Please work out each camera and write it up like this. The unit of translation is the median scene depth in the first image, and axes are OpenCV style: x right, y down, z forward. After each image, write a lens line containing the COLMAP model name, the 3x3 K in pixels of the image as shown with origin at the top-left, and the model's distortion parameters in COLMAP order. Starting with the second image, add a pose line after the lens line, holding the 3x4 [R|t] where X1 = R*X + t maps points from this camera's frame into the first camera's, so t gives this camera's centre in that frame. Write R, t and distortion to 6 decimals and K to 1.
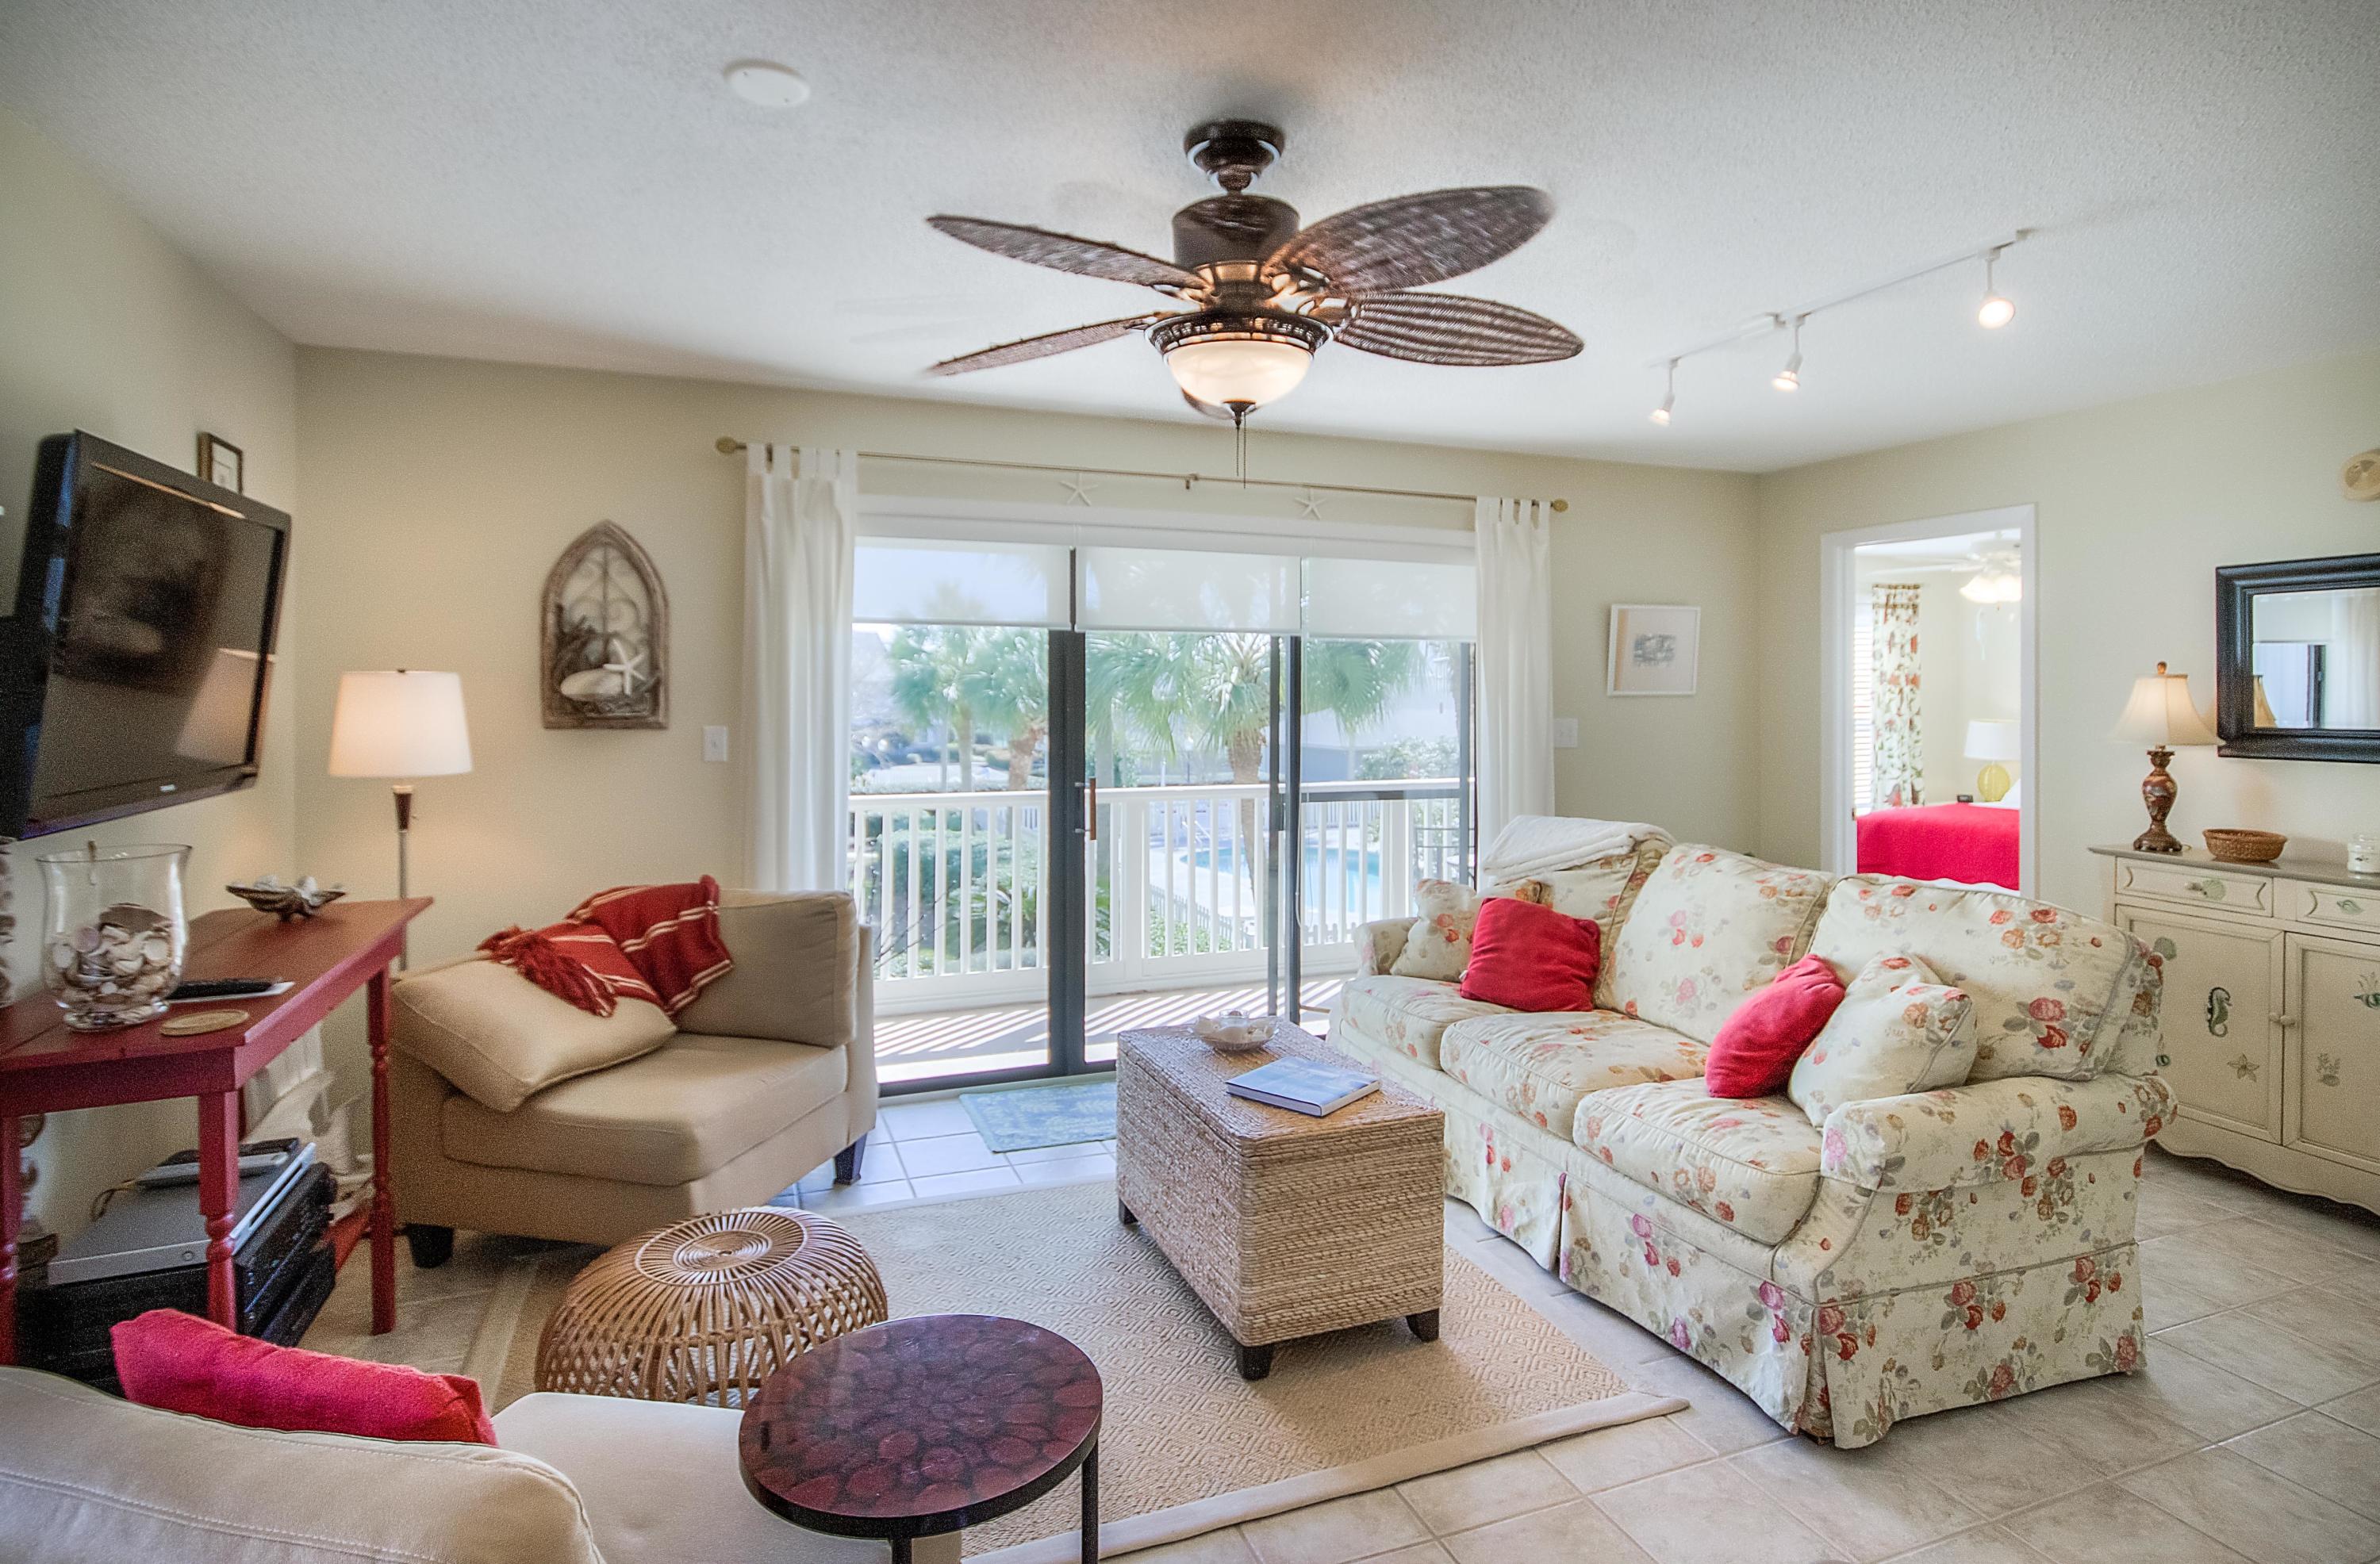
lens RADIAL K [[1226.4, 0, 1185.2], [0, 1226.4, 686.0], [0, 0, 1]] dist [0.002555, 0.002321]
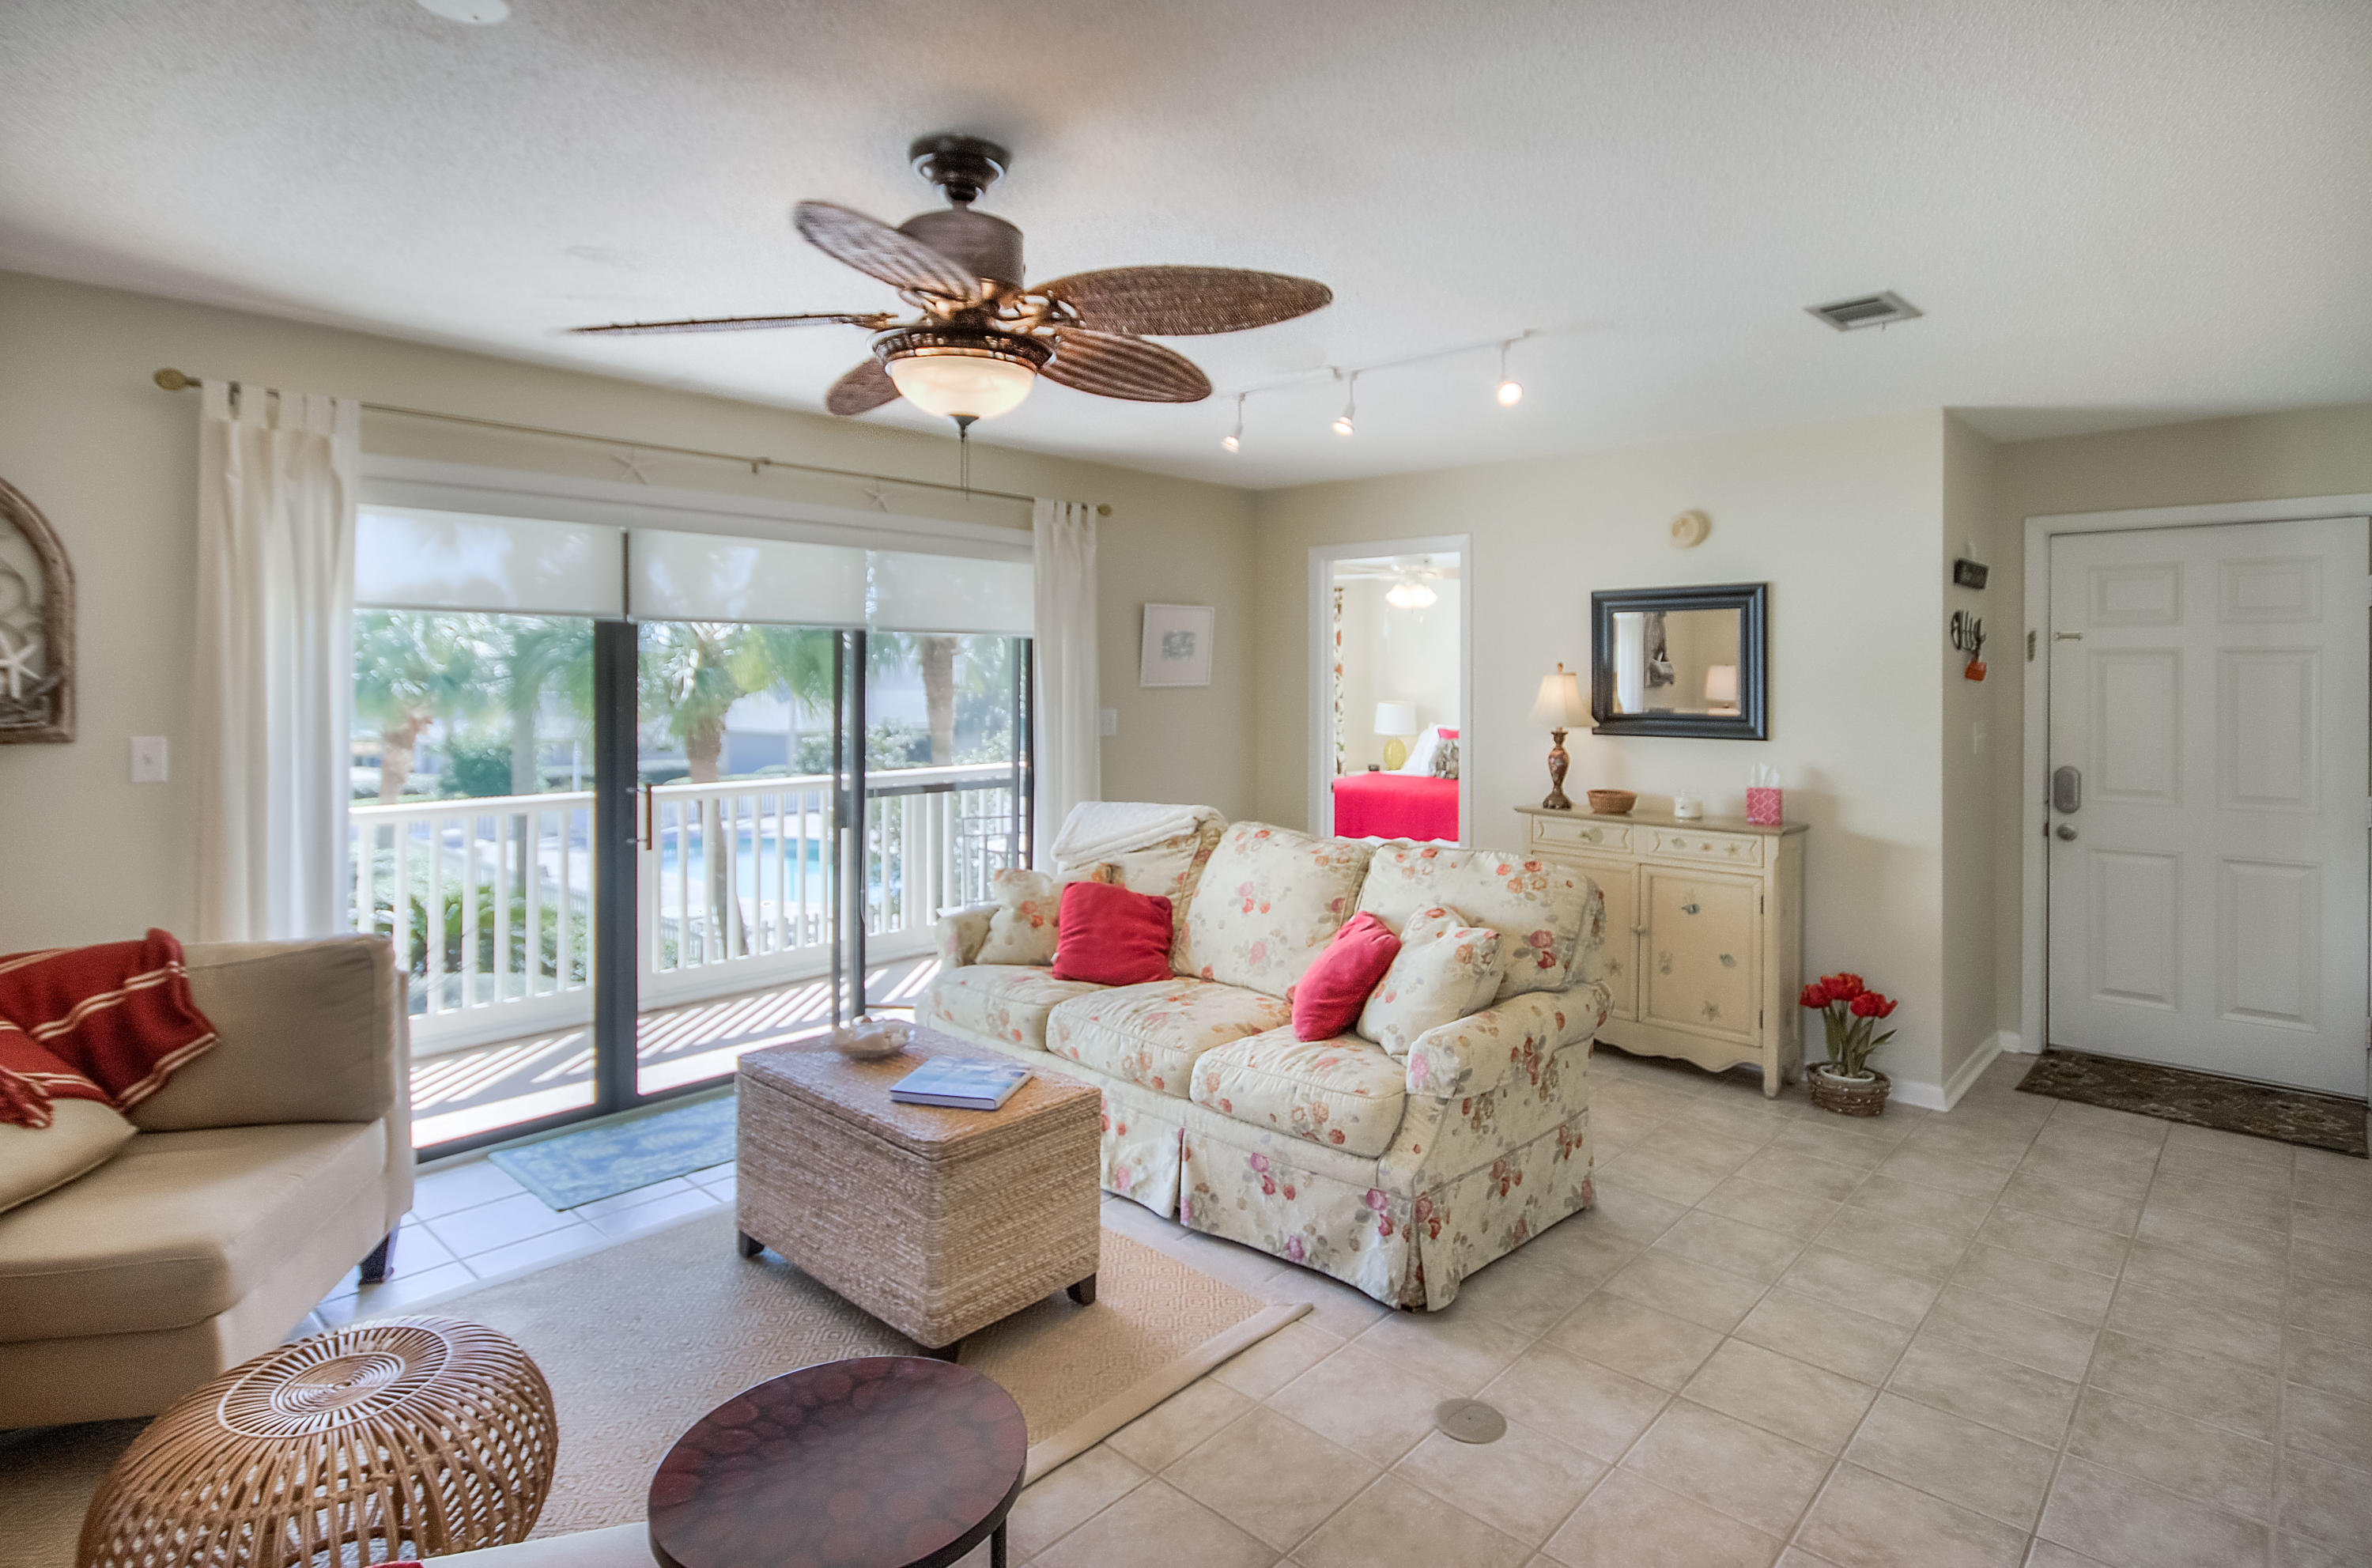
lens RADIAL K [[1232.5, 0, 1184.7], [0, 1232.5, 671.7], [0, 0, 1]] dist [-0.010863, 0.015259]
pose [[0.898335, 0.001379, 0.439309, -0.173336], [-0.003445, 0.999986, 0.003907, -0.017963], [-0.439297, -0.005024, 0.898328, 0.004824]]
